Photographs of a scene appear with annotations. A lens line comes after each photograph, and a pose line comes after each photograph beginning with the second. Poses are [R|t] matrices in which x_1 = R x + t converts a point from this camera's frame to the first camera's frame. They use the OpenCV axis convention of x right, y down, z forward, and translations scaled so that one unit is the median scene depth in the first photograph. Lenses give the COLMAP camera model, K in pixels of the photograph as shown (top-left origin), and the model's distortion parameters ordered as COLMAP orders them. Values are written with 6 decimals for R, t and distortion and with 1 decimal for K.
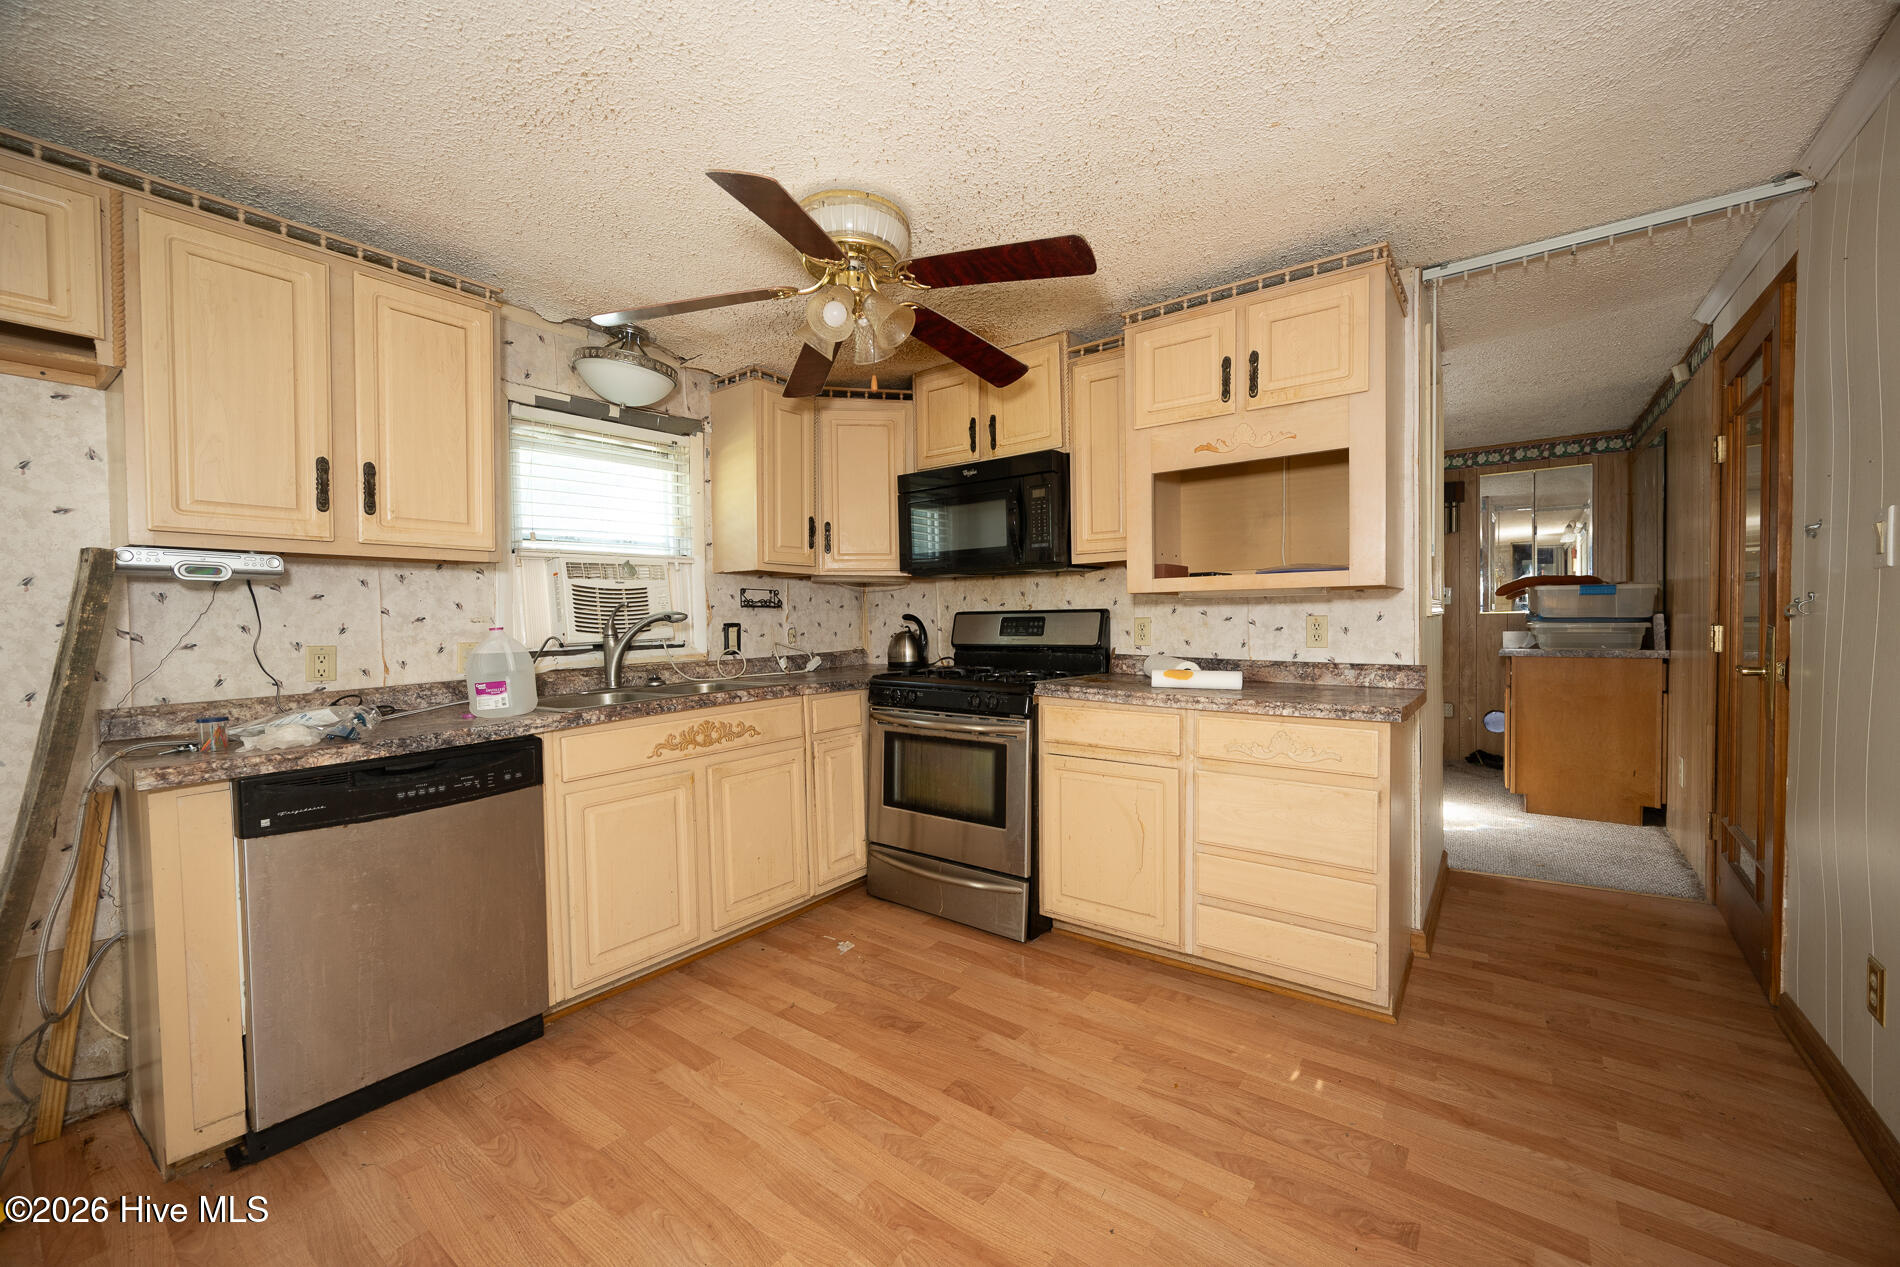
lens RADIAL K [[746.2, 0, 956.2], [0, 746.2, 635.6], [0, 0, 1]] dist [-0.000875, 0.000270]
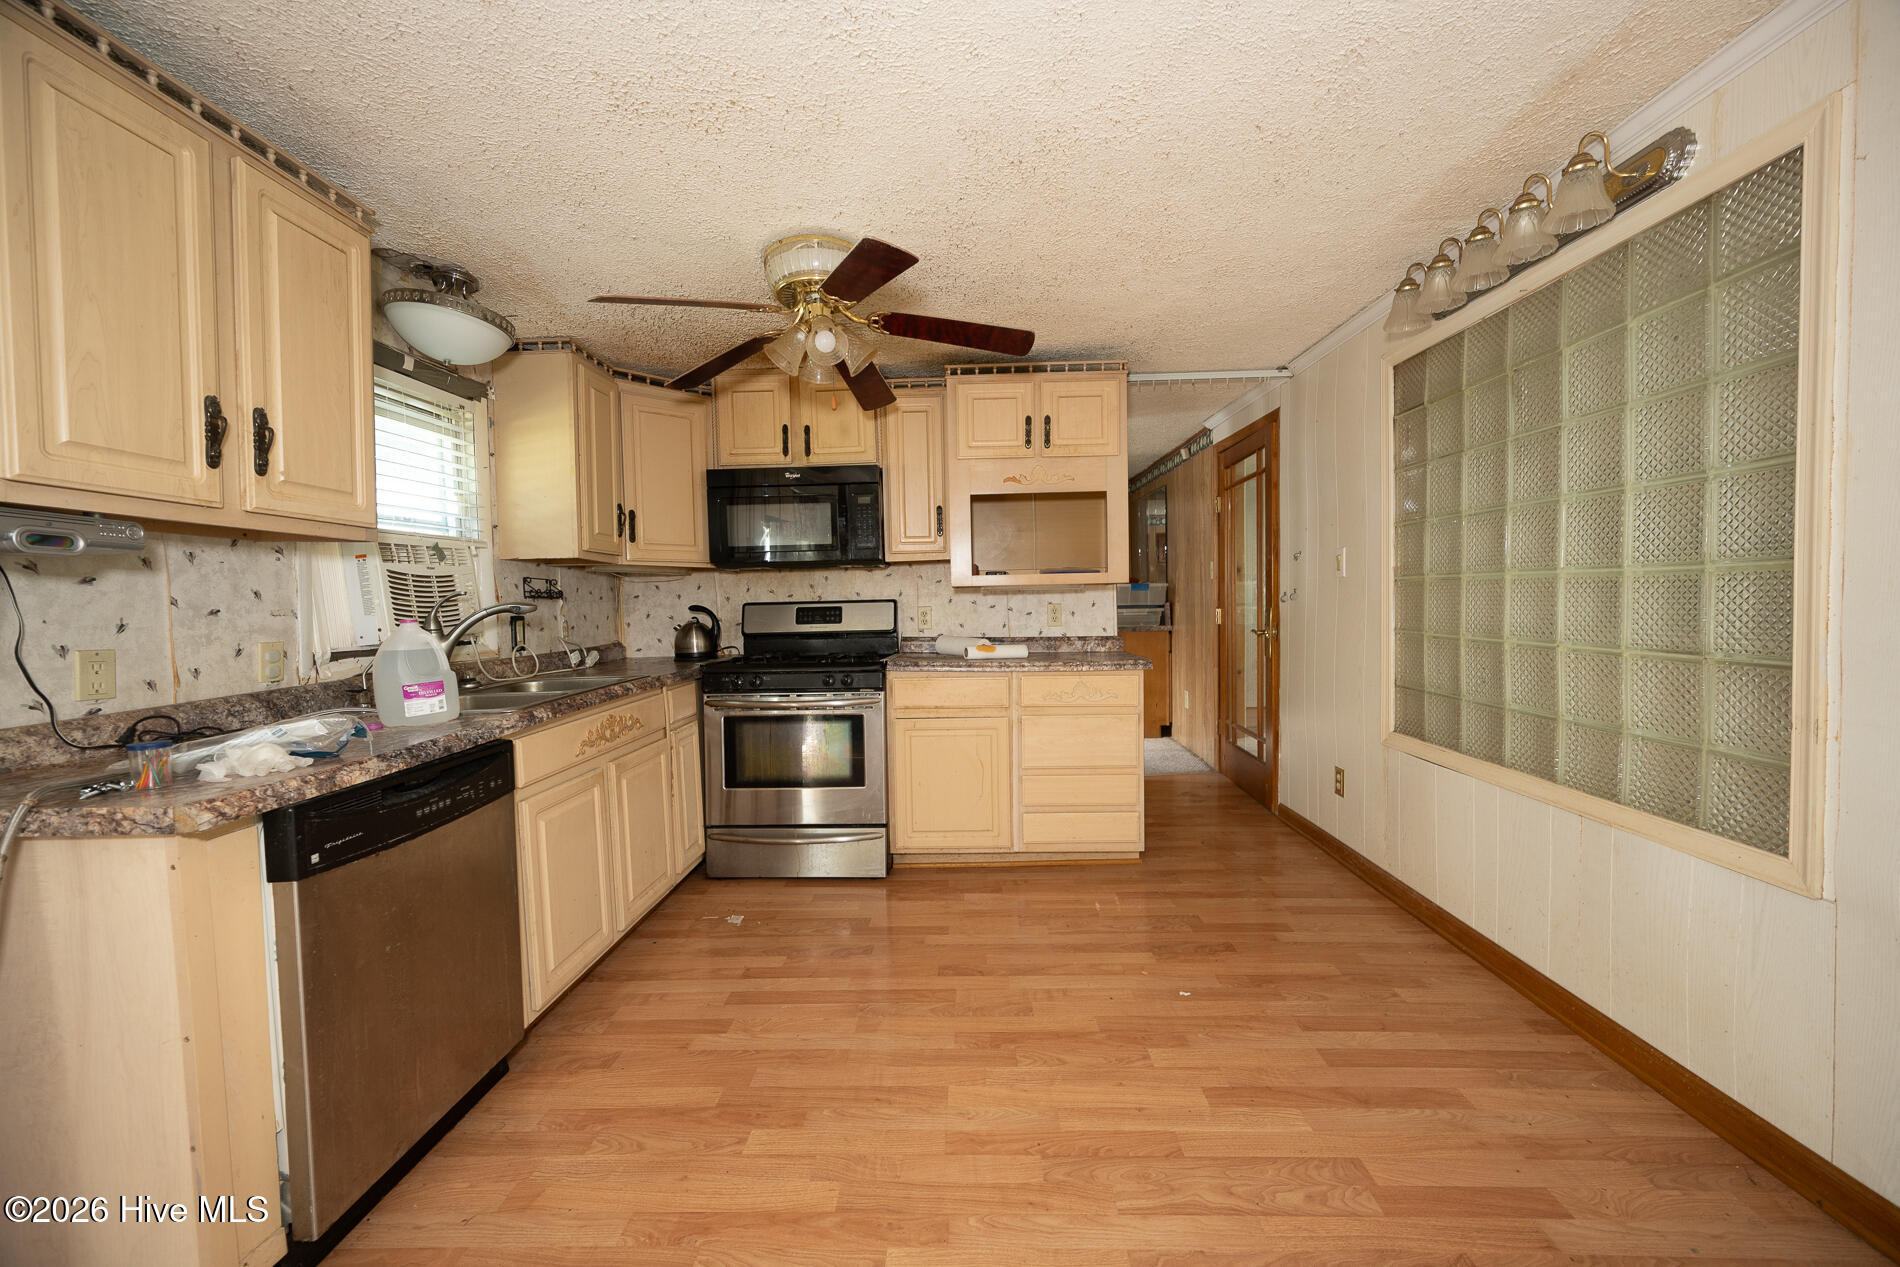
lens RADIAL K [[746.2, 0, 956.3], [0, 746.2, 636.0], [0, 0, 1]] dist [-0.000875, 0.000270]
pose [[0.814029, -0.029260, 0.580087, -0.537838], [0.024941, 0.999570, 0.015420, 0.009030], [-0.580289, 0.001916, 0.814409, -0.043633]]
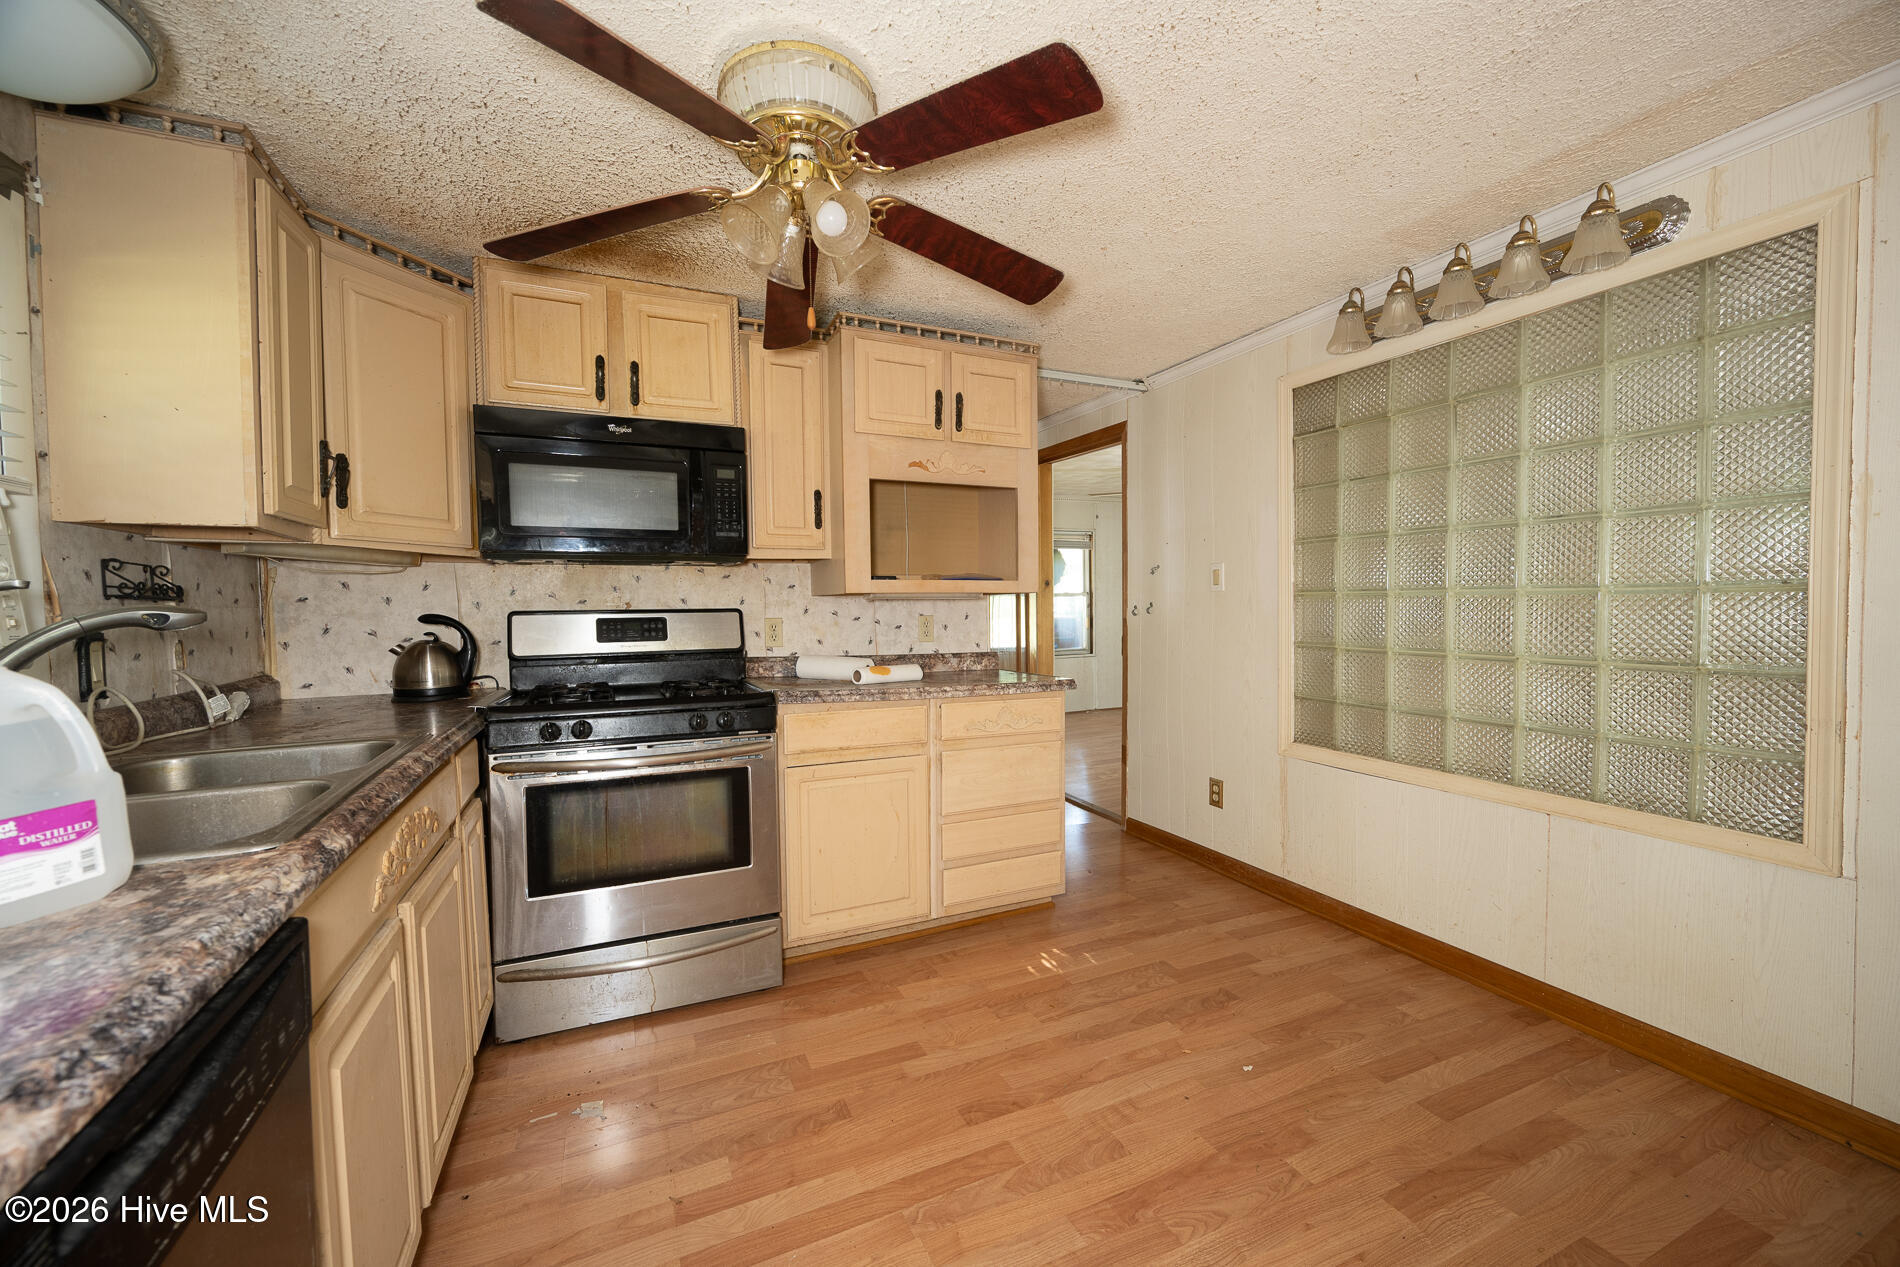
lens RADIAL K [[746.2, 0, 956.2], [0, 746.2, 635.5], [0, 0, 1]] dist [-0.000875, 0.000270]
pose [[0.474537, -0.022948, 0.879936, -0.621824], [0.027699, 0.999554, 0.011130, -0.006865], [-0.879799, 0.019092, 0.474961, 0.420993]]
